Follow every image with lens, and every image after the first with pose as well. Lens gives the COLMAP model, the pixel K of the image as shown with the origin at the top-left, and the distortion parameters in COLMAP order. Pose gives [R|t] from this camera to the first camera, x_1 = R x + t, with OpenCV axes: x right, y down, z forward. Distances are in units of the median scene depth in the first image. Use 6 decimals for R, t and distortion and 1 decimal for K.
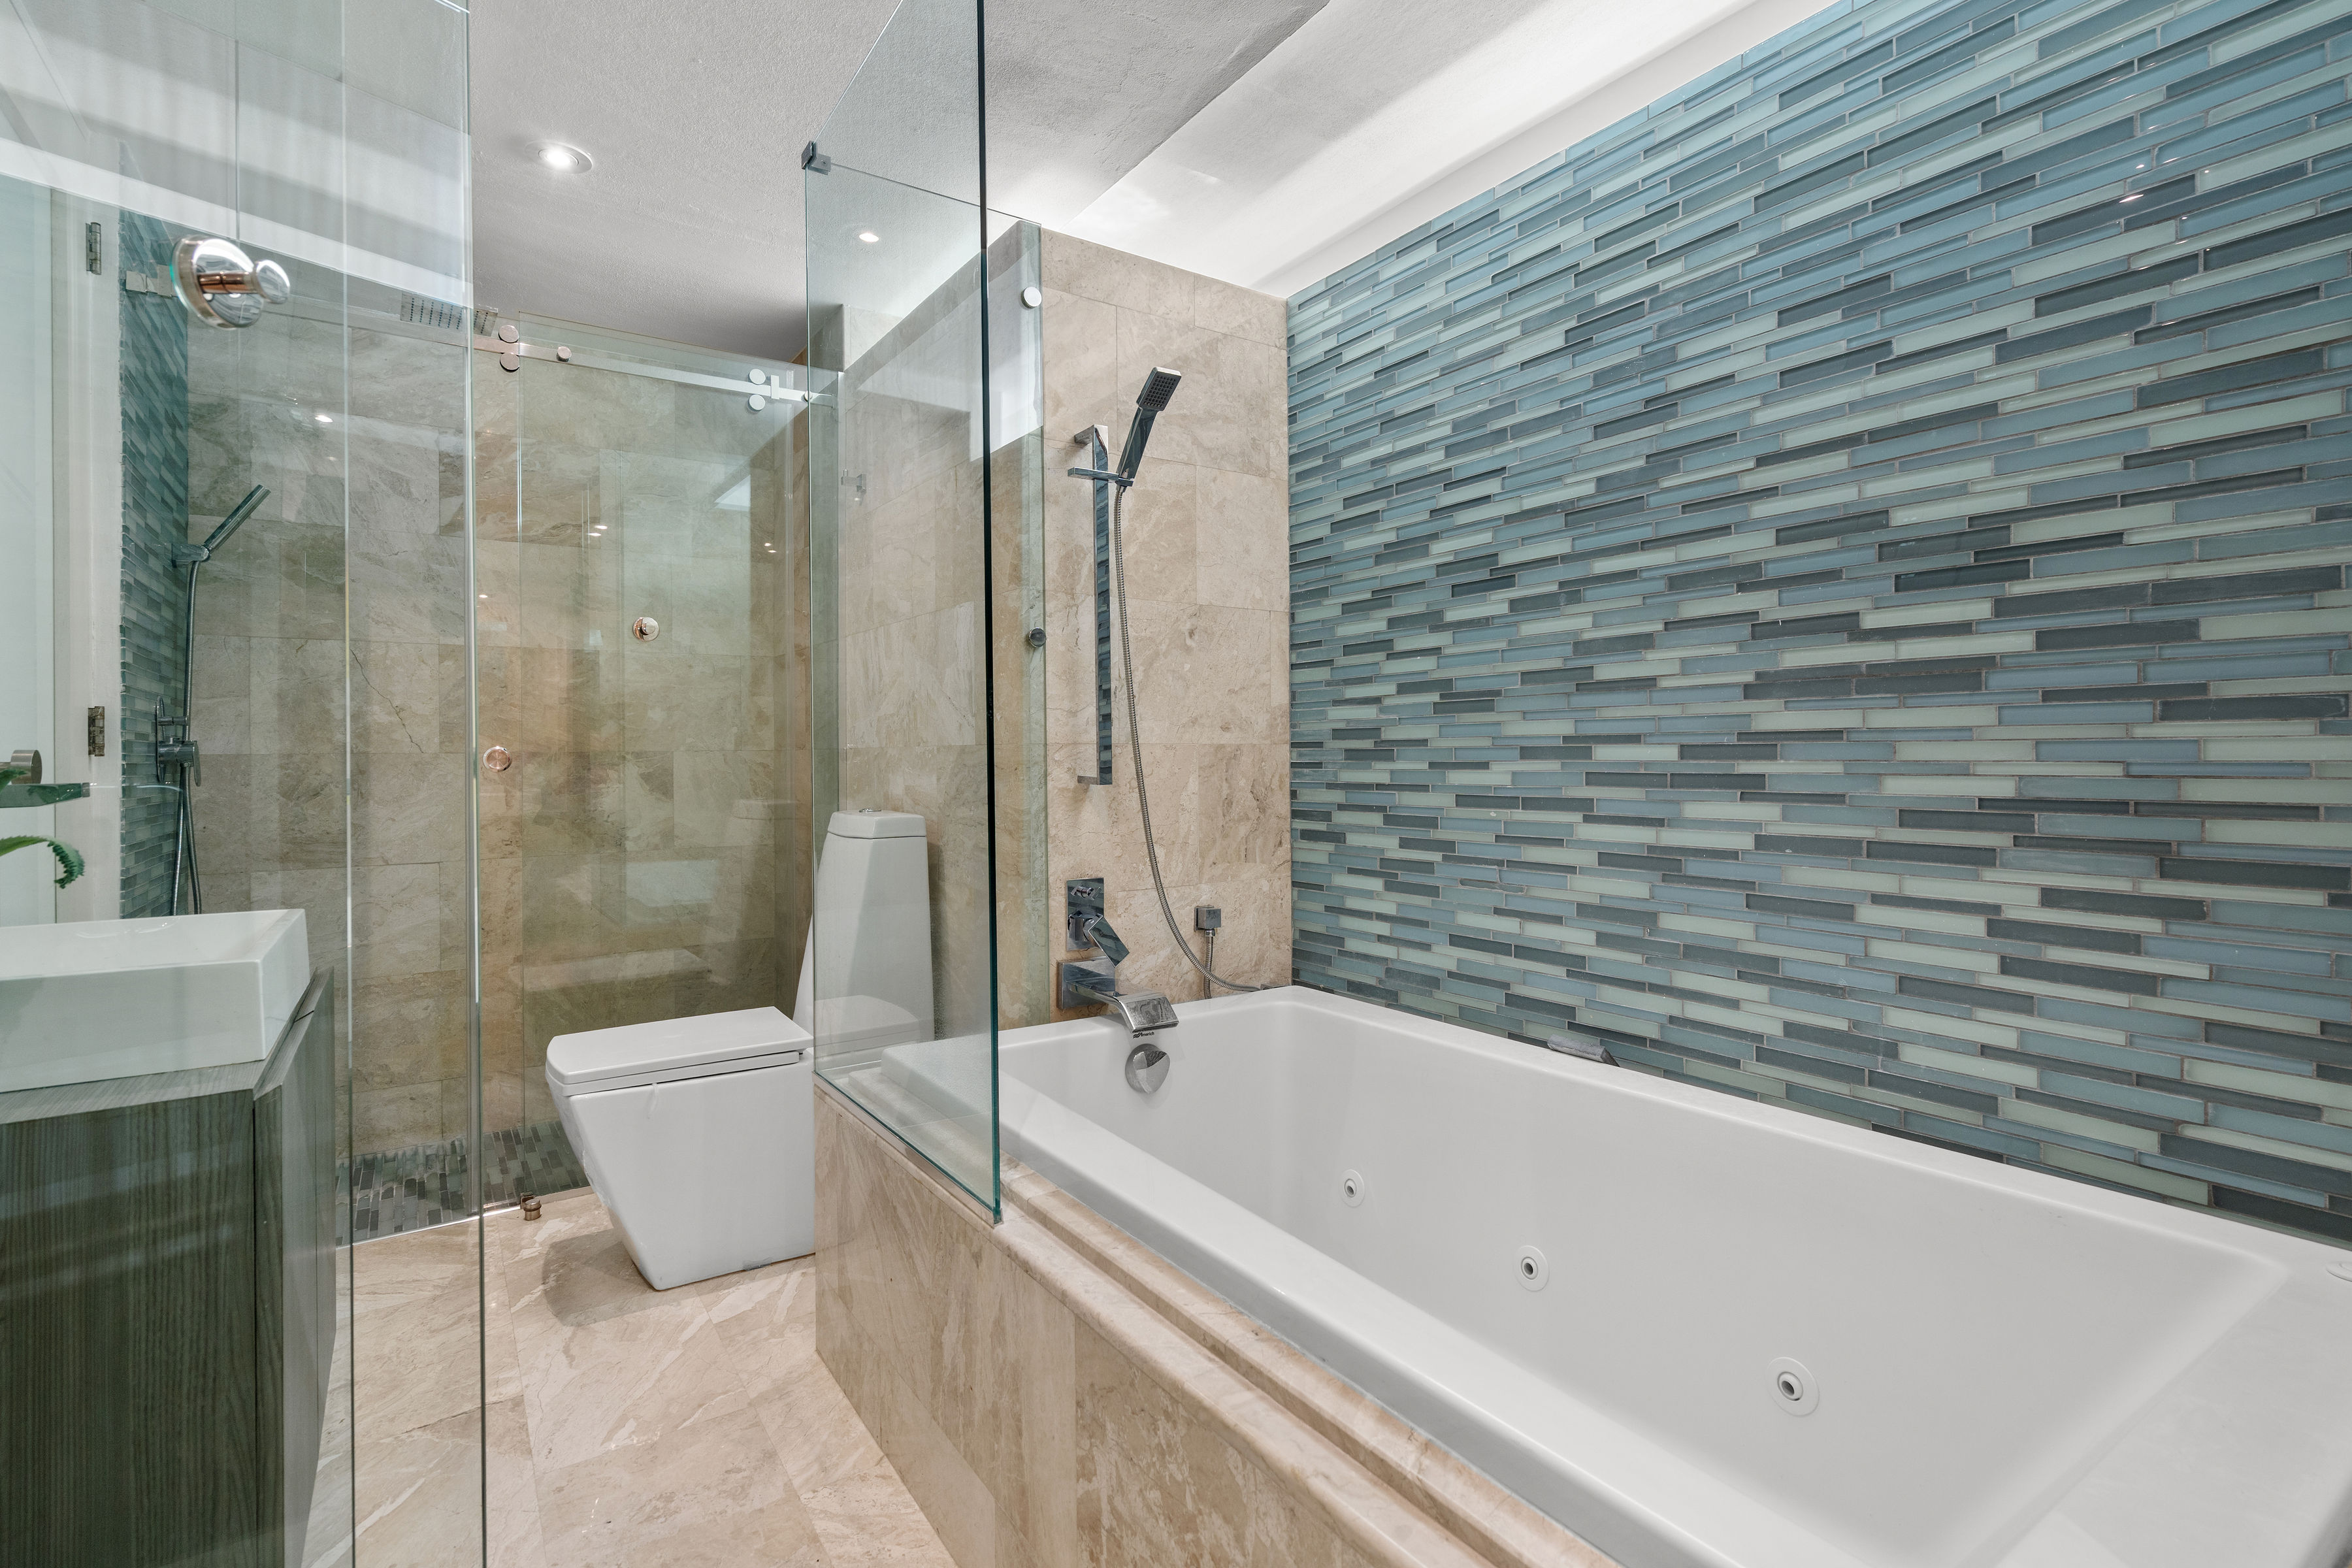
lens RADIAL K [[1078.7, 0, 1162.0], [0, 1078.7, 745.8], [0, 0, 1]] dist [-0.002908, -0.001010]
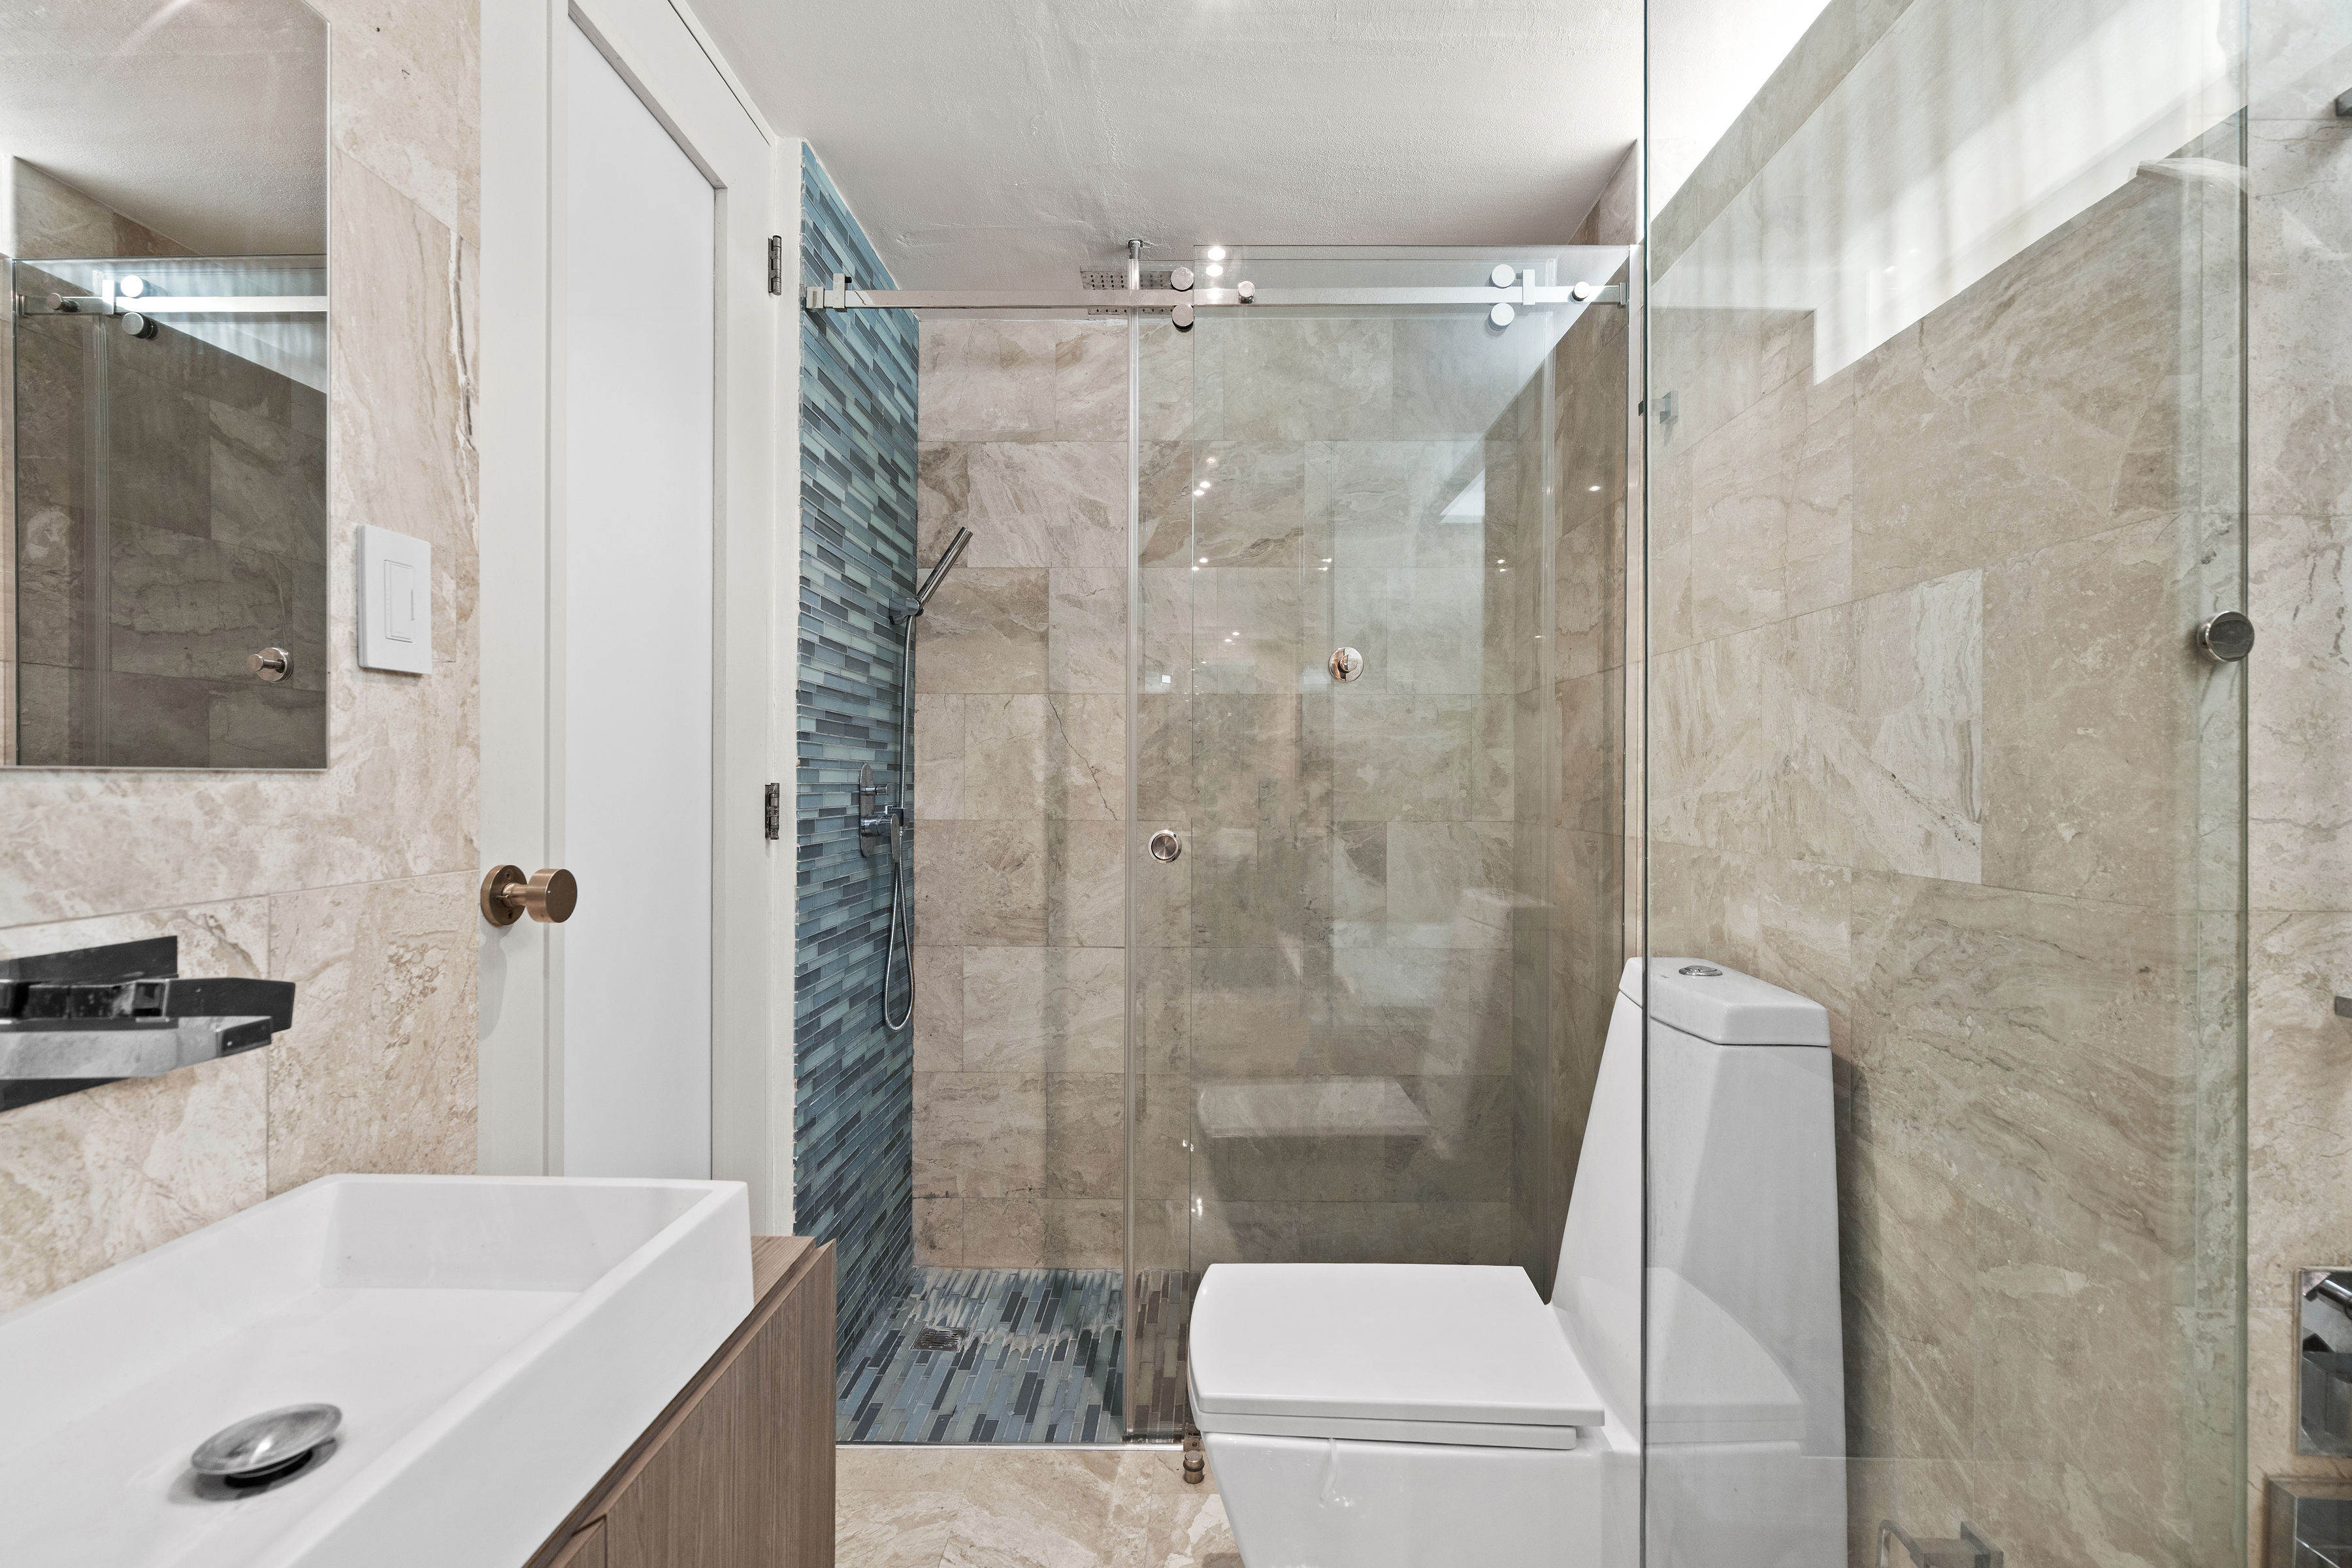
lens RADIAL K [[1078.7, 0, 1180.2], [0, 1078.7, 781.3], [0, 0, 1]] dist [-0.002908, -0.001010]
pose [[0.807645, 0.013625, -0.589512, -0.142951], [-0.009178, 0.999902, 0.010536, -0.036985], [0.589598, -0.003099, 0.807691, 0.351430]]
